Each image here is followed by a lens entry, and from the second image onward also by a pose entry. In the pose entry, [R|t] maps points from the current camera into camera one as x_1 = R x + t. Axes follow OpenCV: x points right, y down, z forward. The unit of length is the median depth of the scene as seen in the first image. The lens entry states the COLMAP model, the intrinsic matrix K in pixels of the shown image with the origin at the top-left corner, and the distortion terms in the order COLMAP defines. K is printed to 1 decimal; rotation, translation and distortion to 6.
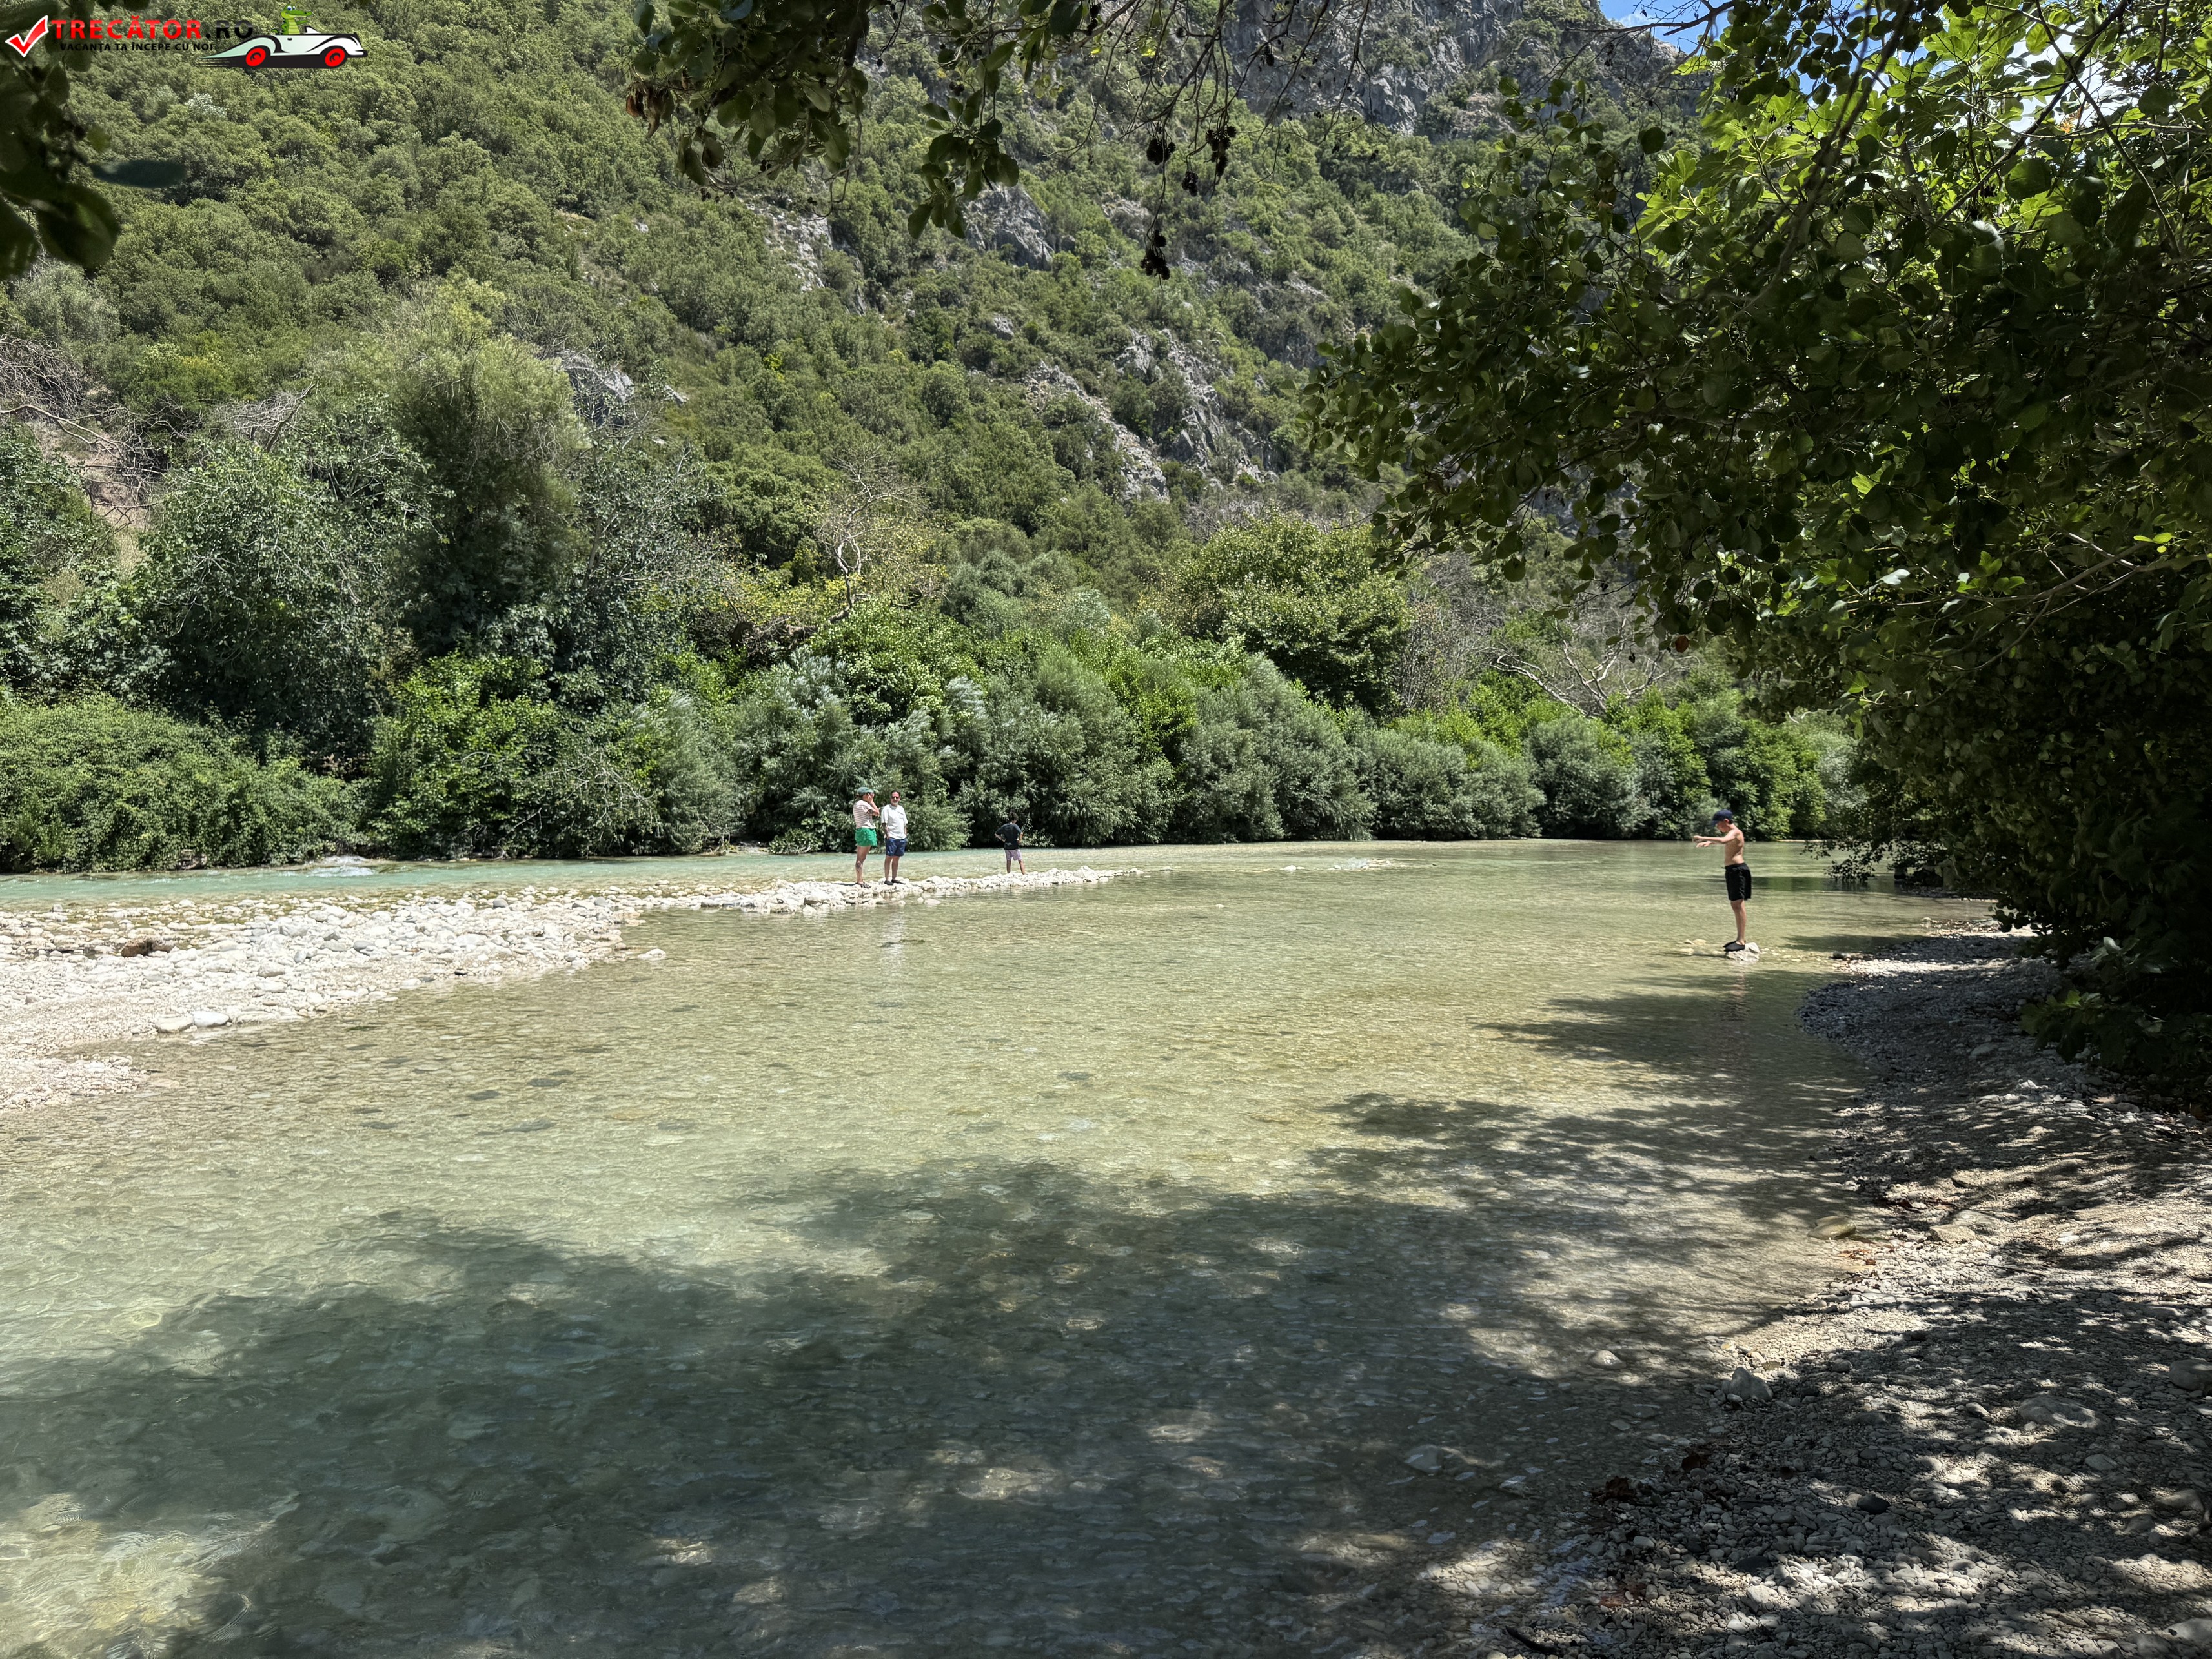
lens RADIAL K [[1539.0, 0, 1114.9], [0, 1539.0, 826.3], [0, 0, 1]] dist [0.166628, -0.329136]
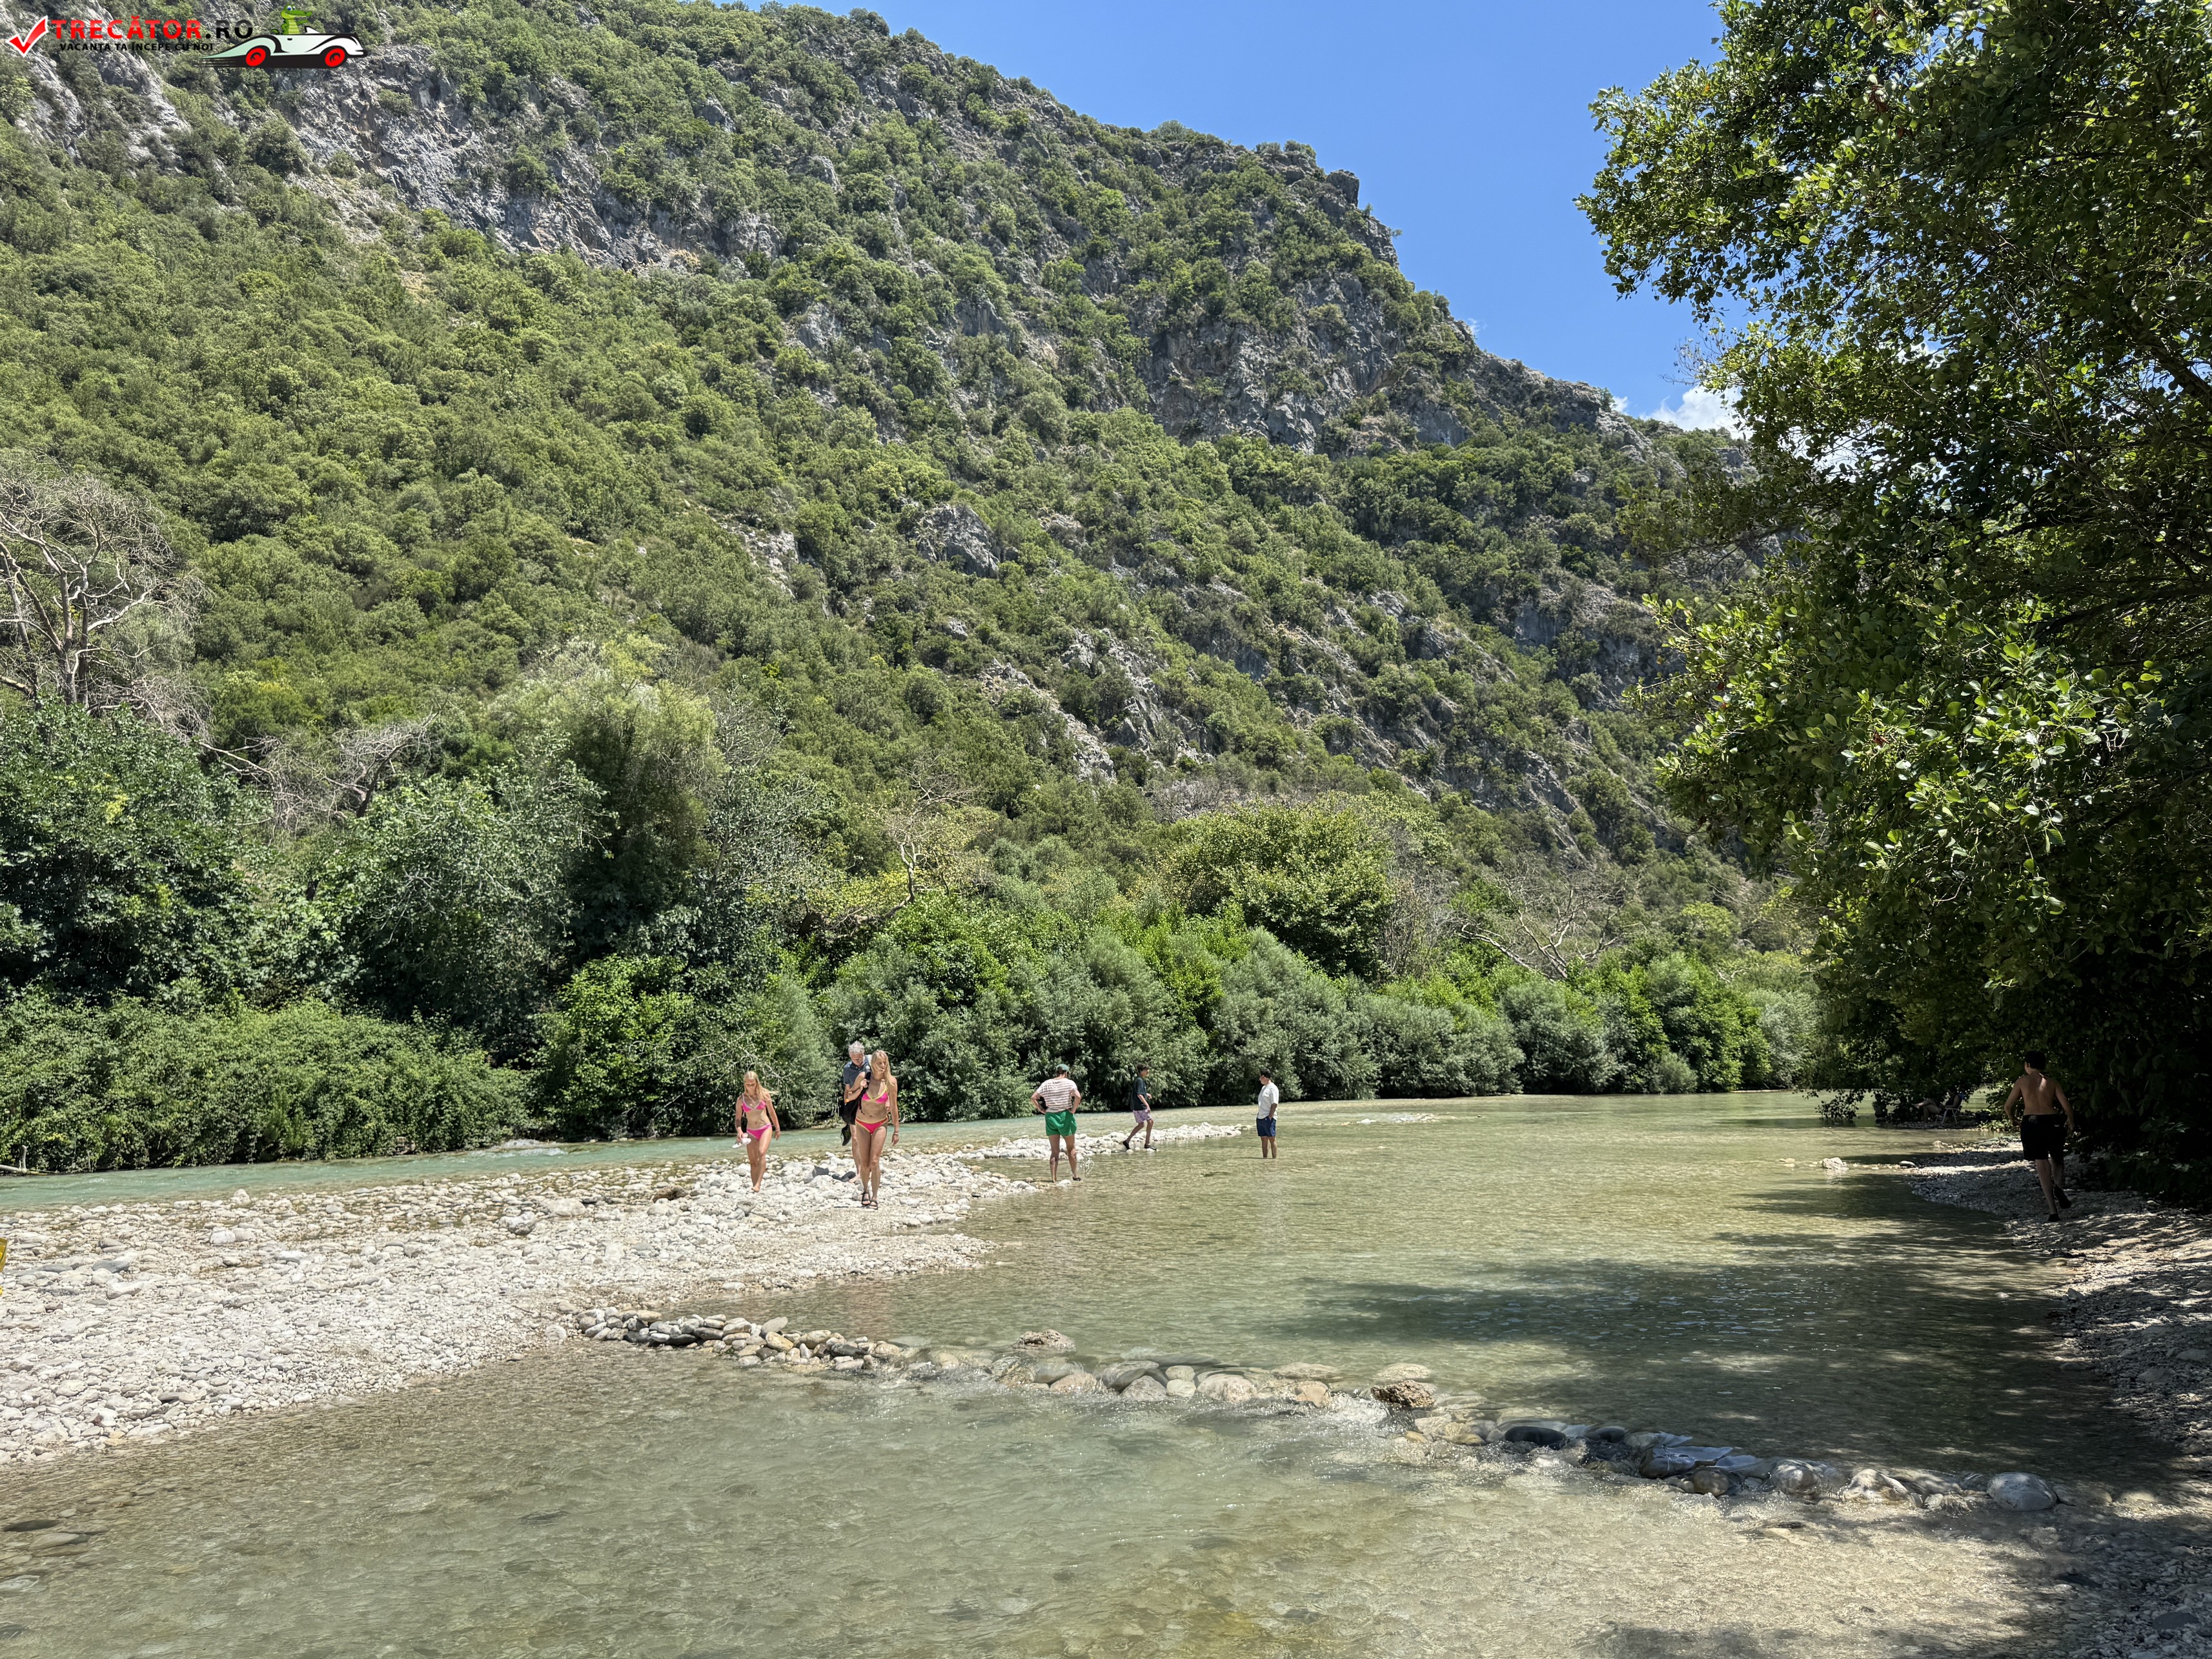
lens RADIAL K [[1539.0, 0, 1114.9], [0, 1539.0, 826.3], [0, 0, 1]] dist [0.166628, -0.329136]
pose [[0.998111, -0.020174, 0.058028, -0.062983], [0.029876, 0.984727, -0.171524, 0.001758], [-0.053681, 0.172933, 0.983470, -0.074401]]
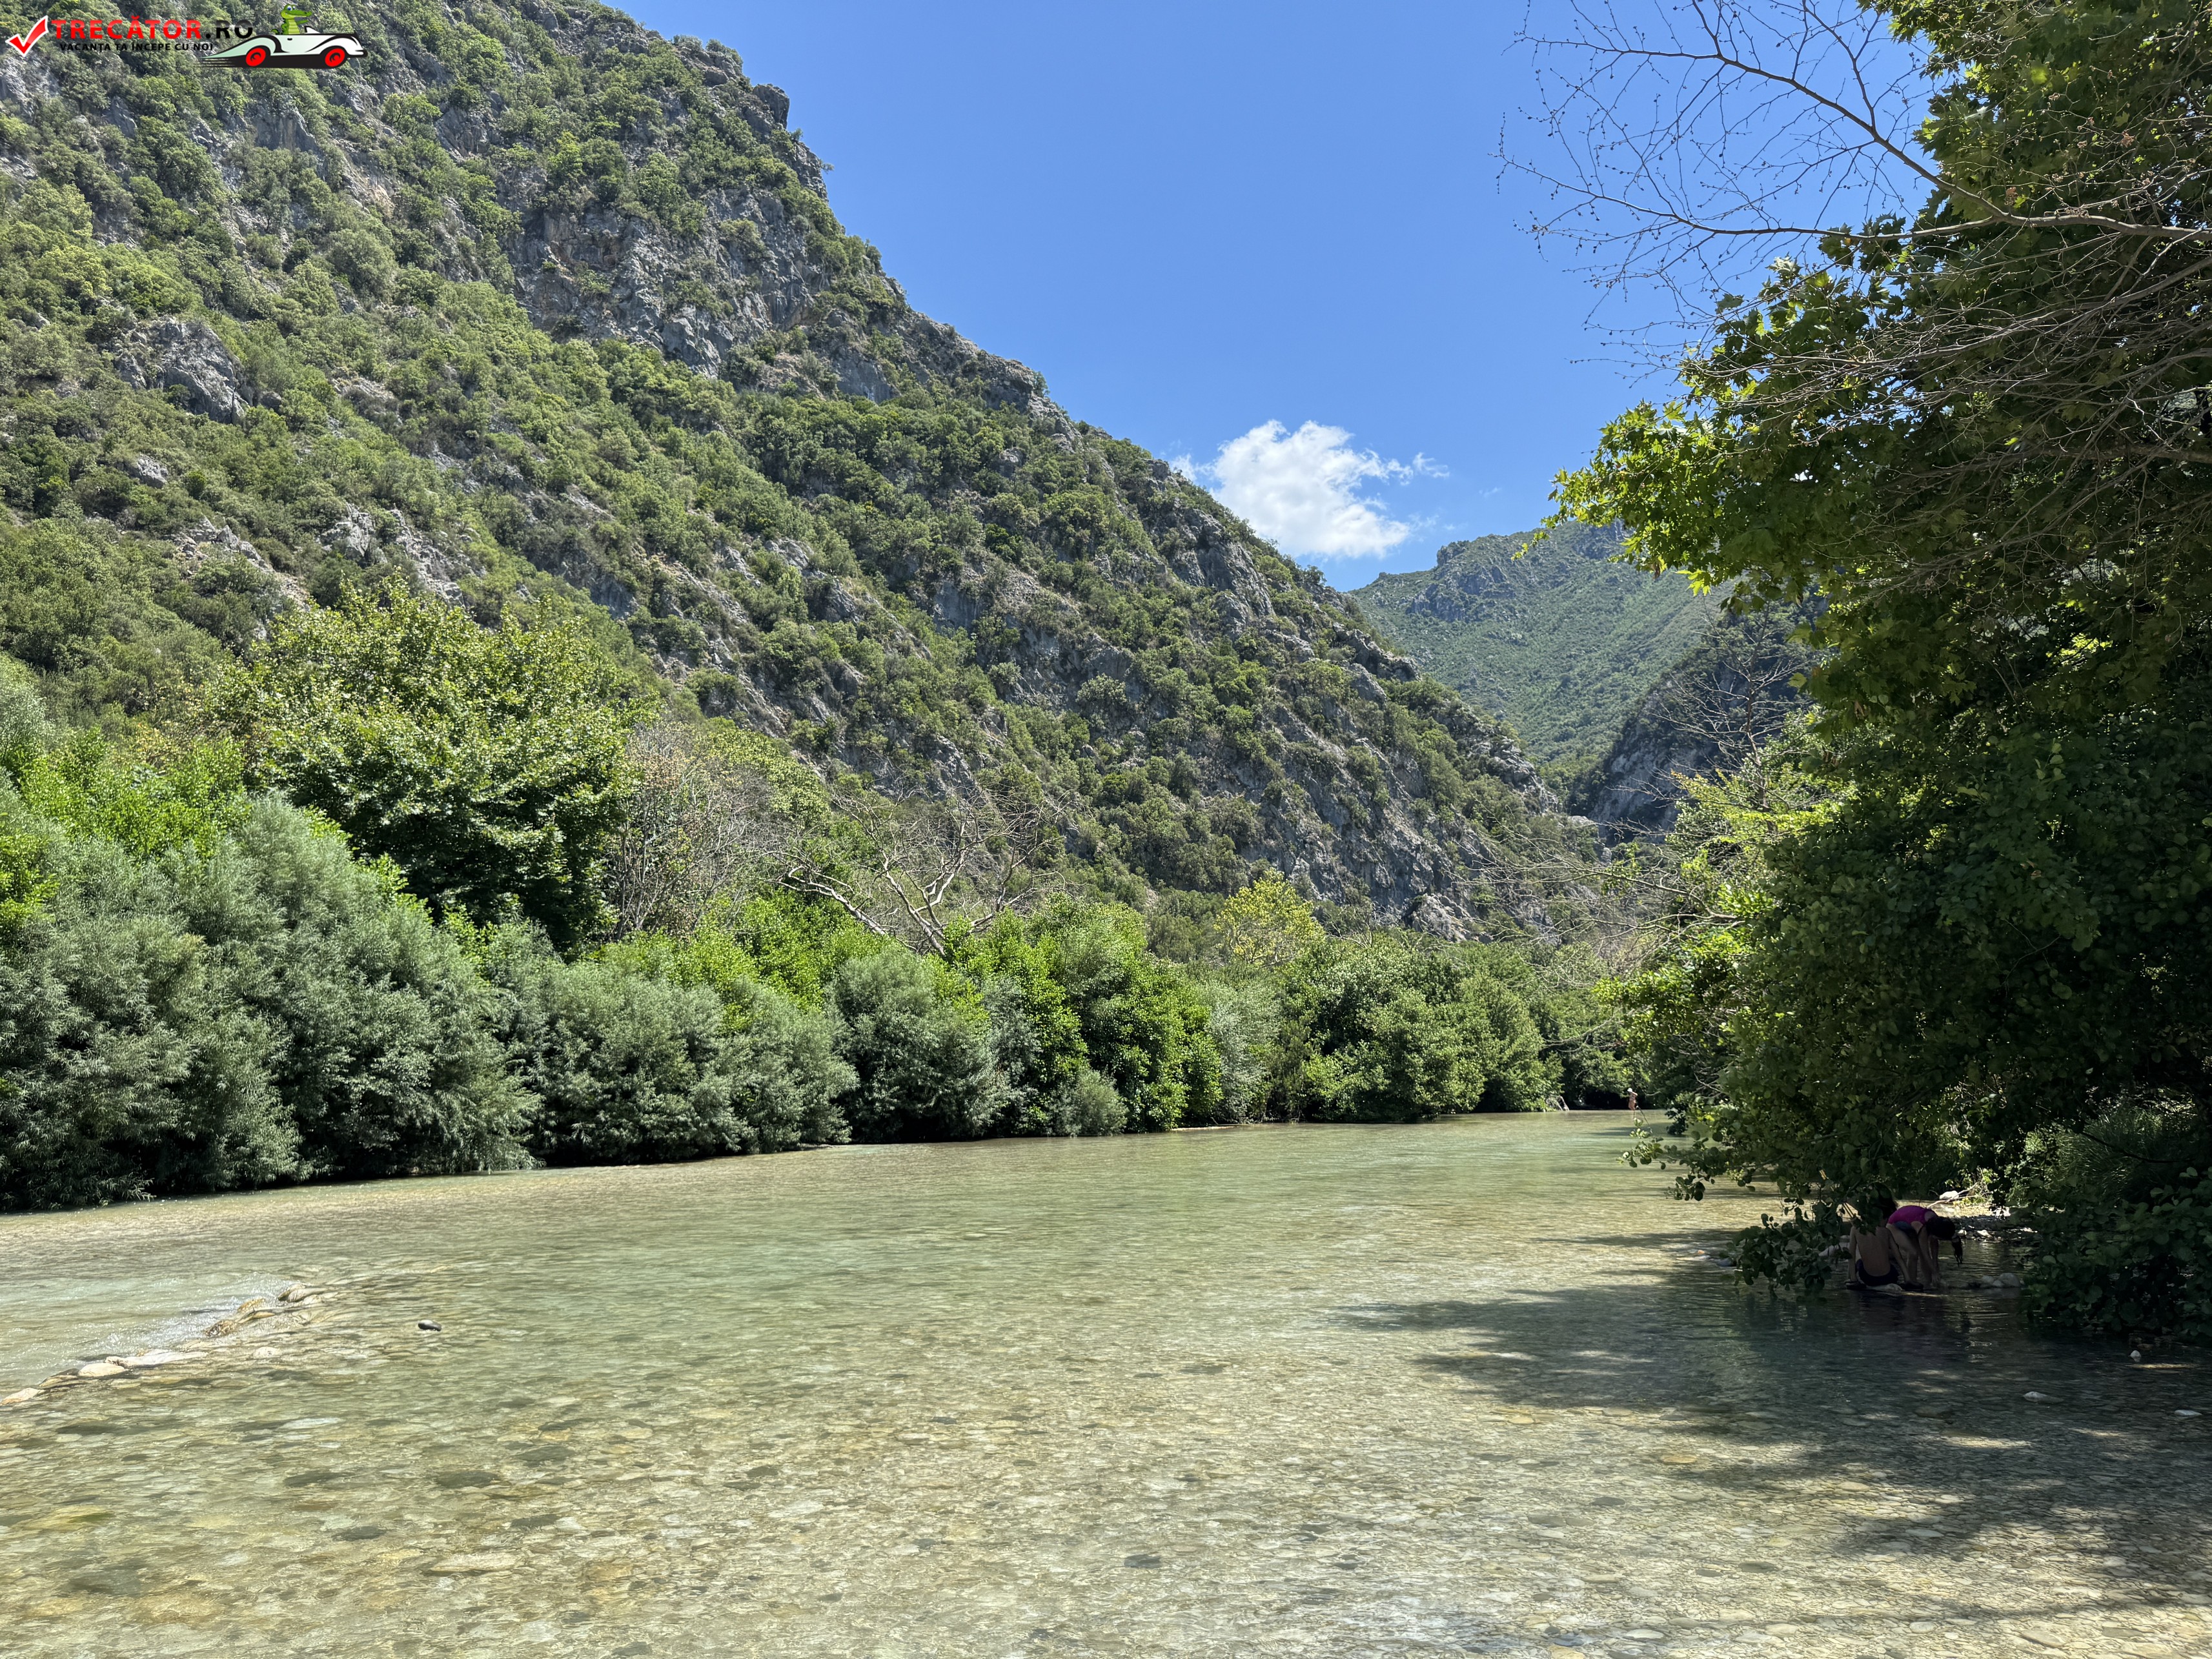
lens RADIAL K [[1539.0, 0, 1114.9], [0, 1539.0, 826.3], [0, 0, 1]] dist [0.166628, -0.329136]
pose [[0.909795, 0.041225, 0.413007, 0.103258], [0.035353, 0.983742, -0.176072, -0.003840], [-0.413551, 0.174790, 0.893546, 0.362190]]
